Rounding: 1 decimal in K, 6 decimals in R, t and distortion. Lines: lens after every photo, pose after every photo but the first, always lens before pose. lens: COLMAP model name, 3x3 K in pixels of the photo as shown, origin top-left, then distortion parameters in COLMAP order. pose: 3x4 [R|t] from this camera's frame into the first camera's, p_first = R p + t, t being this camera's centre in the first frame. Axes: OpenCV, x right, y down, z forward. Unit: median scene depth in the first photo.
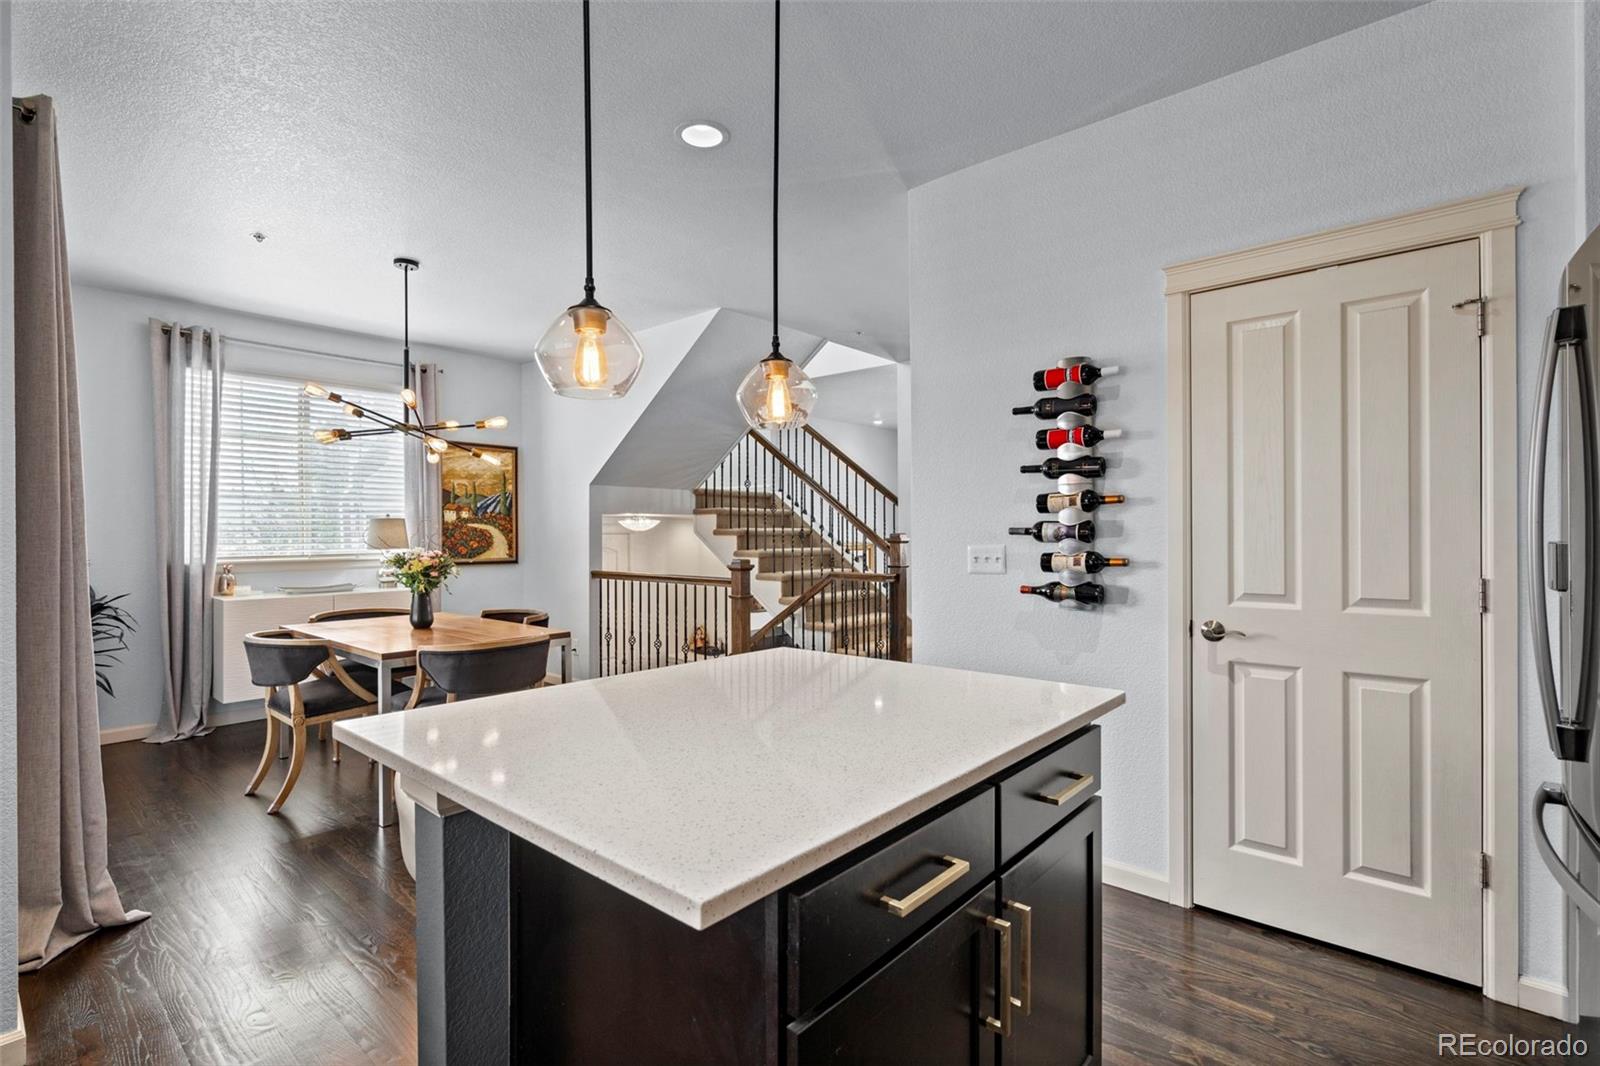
lens RADIAL K [[740.1, 0, 798.2], [0, 740.1, 519.1], [0, 0, 1]] dist [0.002879, 0.000408]
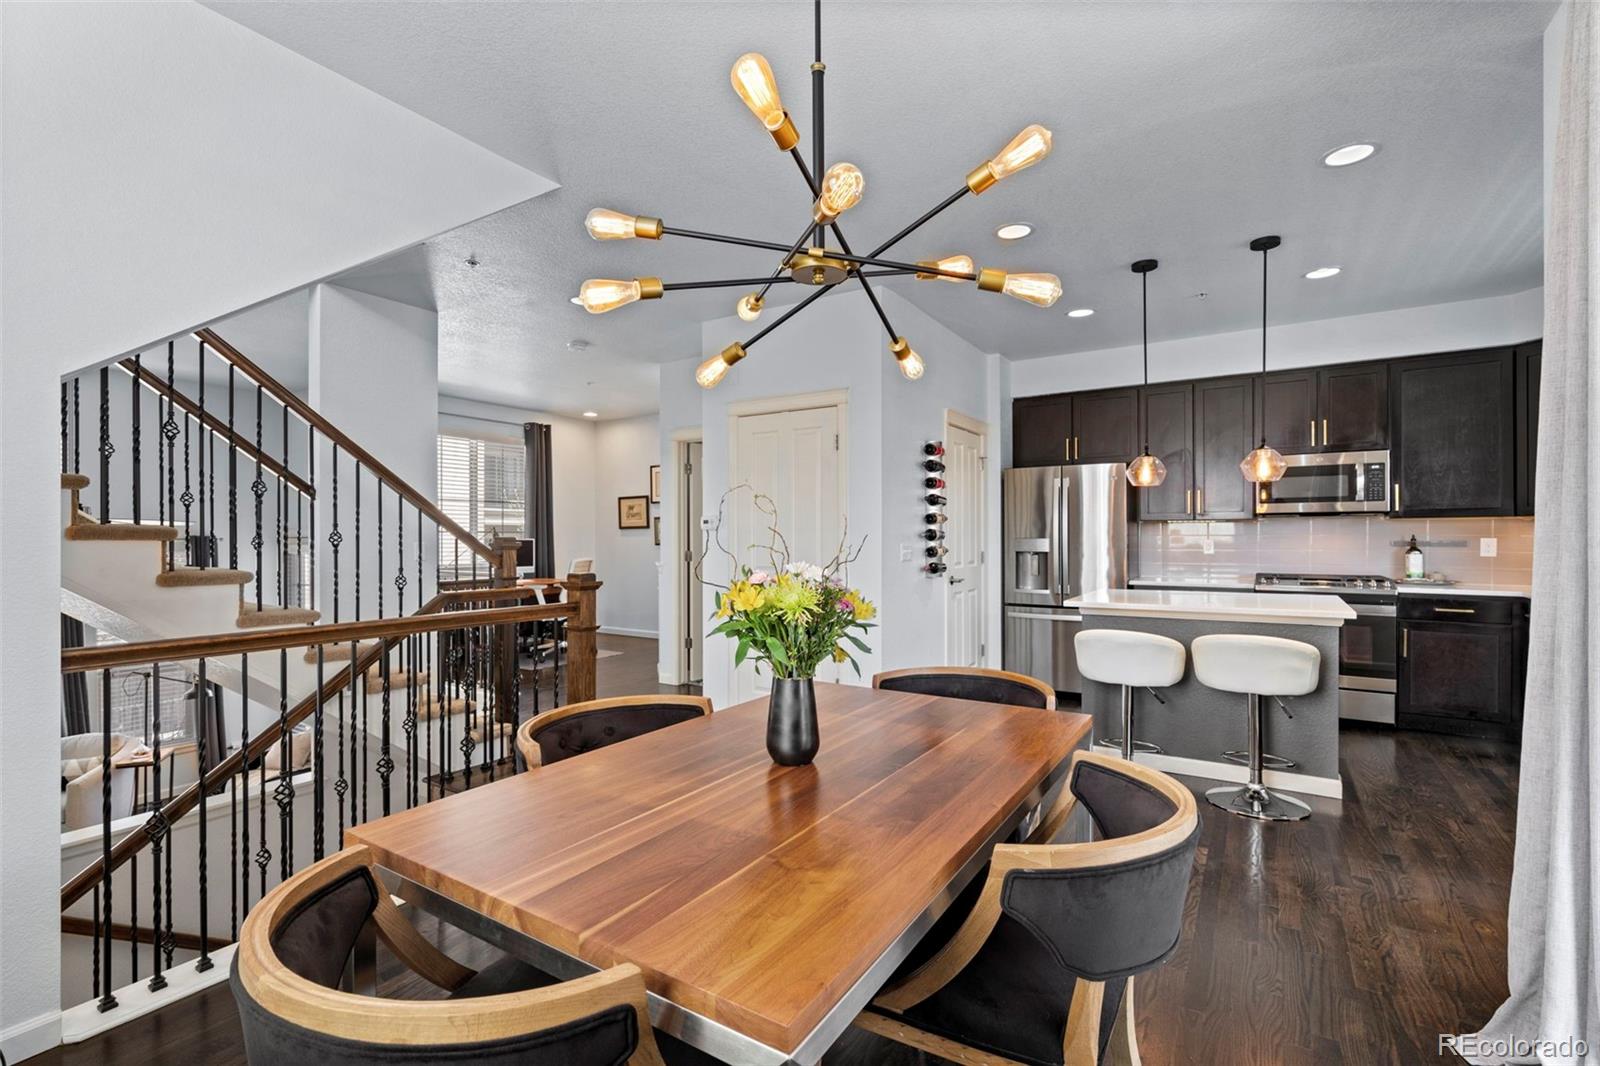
lens RADIAL K [[731.3, 0, 799.1], [0, 731.3, 537.4], [0, 0, 1]] dist [0.001890, 0.000299]
pose [[-0.142922, 0.004201, 0.989725, -0.694177], [-0.016706, 0.999838, -0.006656, 0.020172], [-0.989593, -0.017486, -0.142829, 0.797480]]
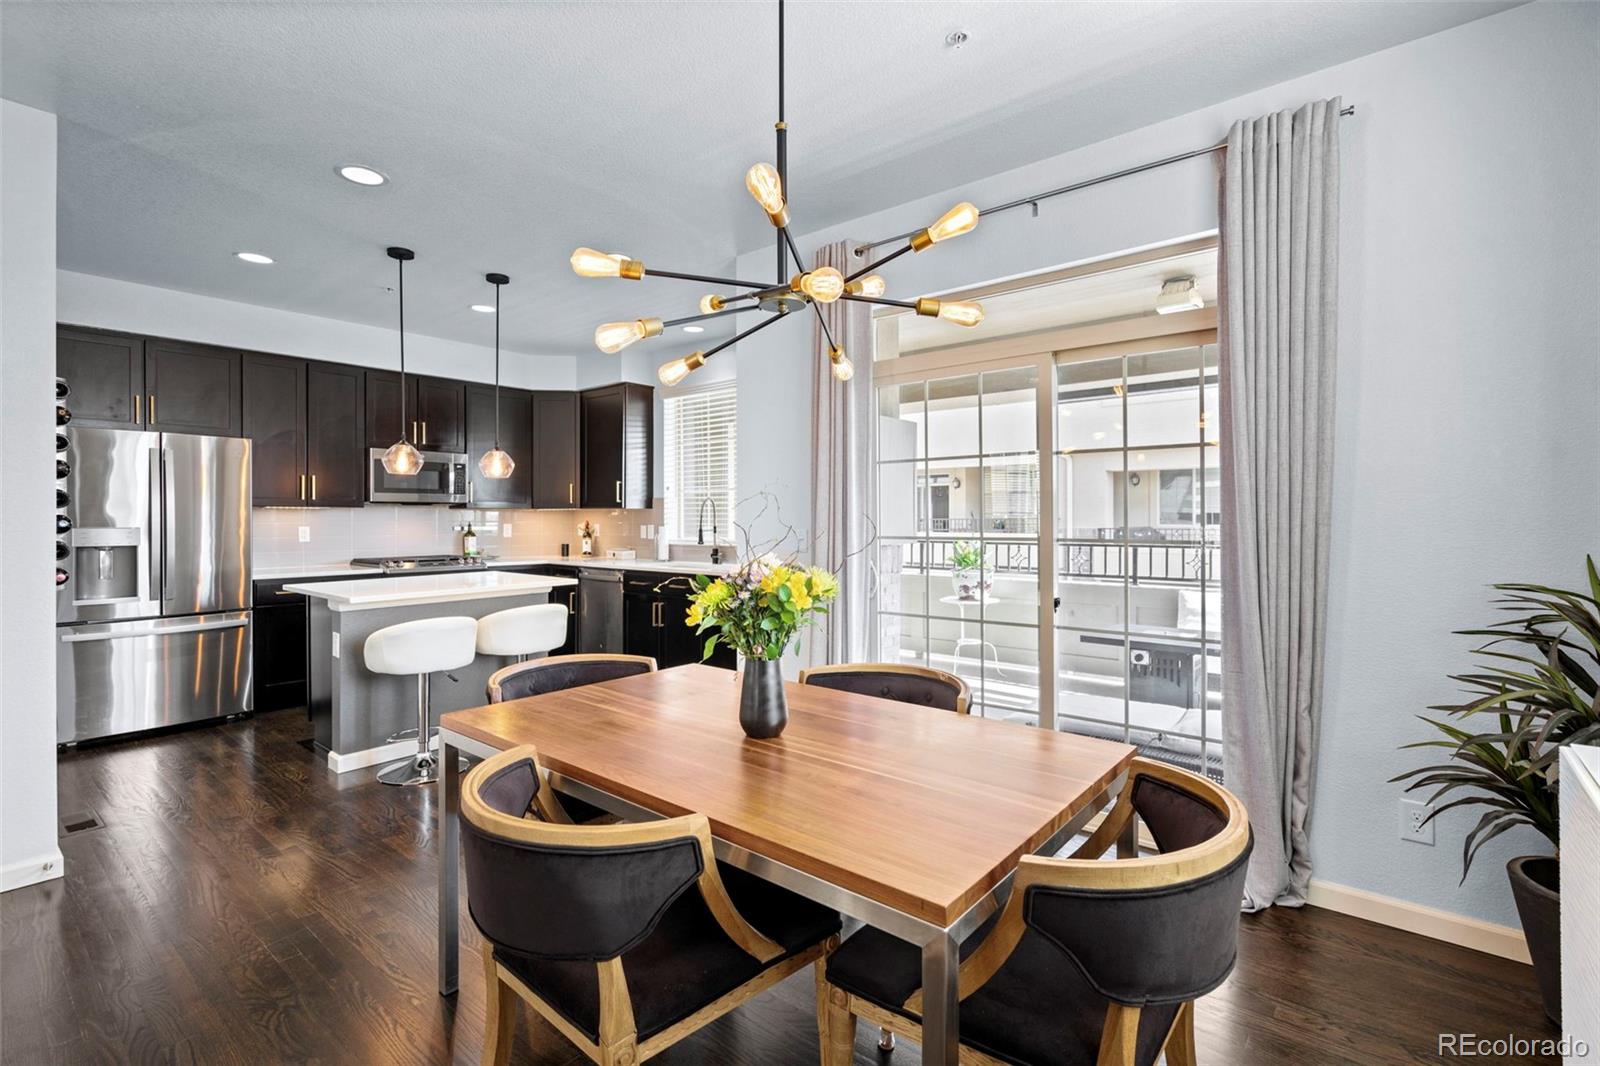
lens RADIAL K [[740.1, 0, 798.2], [0, 740.1, 519.1], [0, 0, 1]] dist [0.002879, 0.000408]
pose [[-0.999832, 0.007004, -0.016940, -0.398045], [0.007299, 0.999822, -0.017426, 0.018569], [0.016815, -0.017546, -0.999705, 1.101587]]
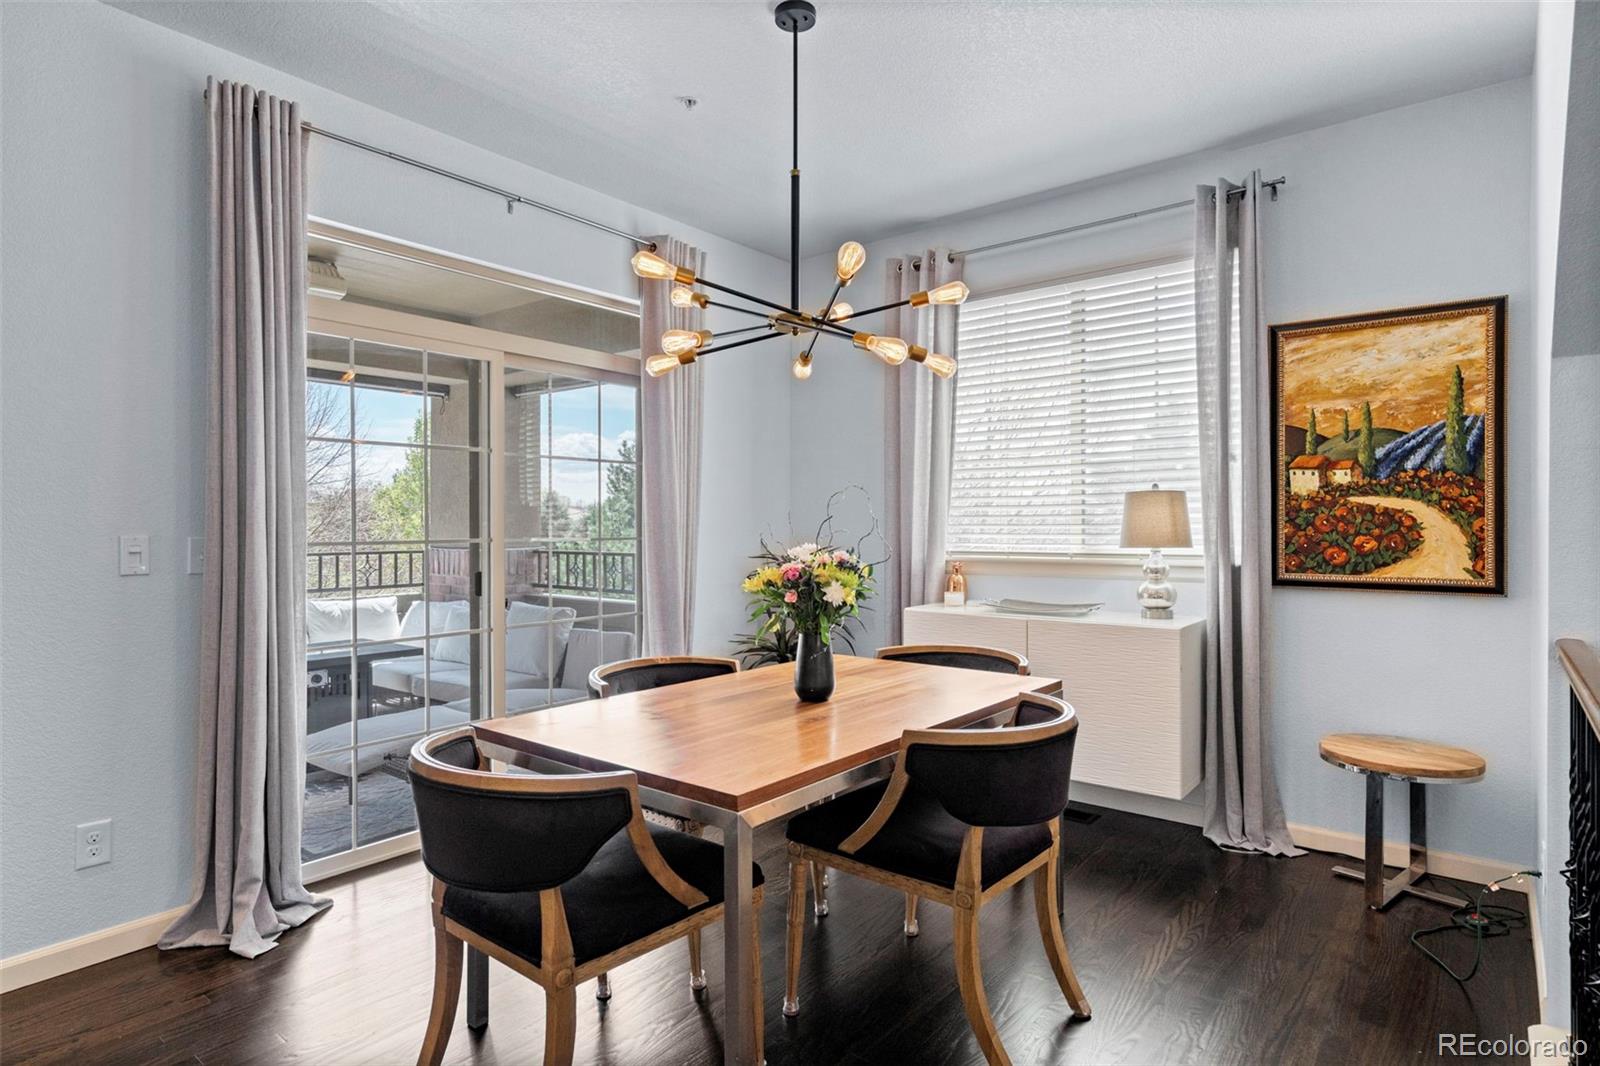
lens RADIAL K [[858.4, 0, 794.8], [0, 858.4, 527.1], [0, 0, 1]] dist [0.002550, 0.000176]
pose [[0.036471, 0.004393, -0.999325, 0.070503], [0.020359, 0.999780, 0.005138, 0.016789], [0.999127, -0.020533, 0.036373, 0.725883]]
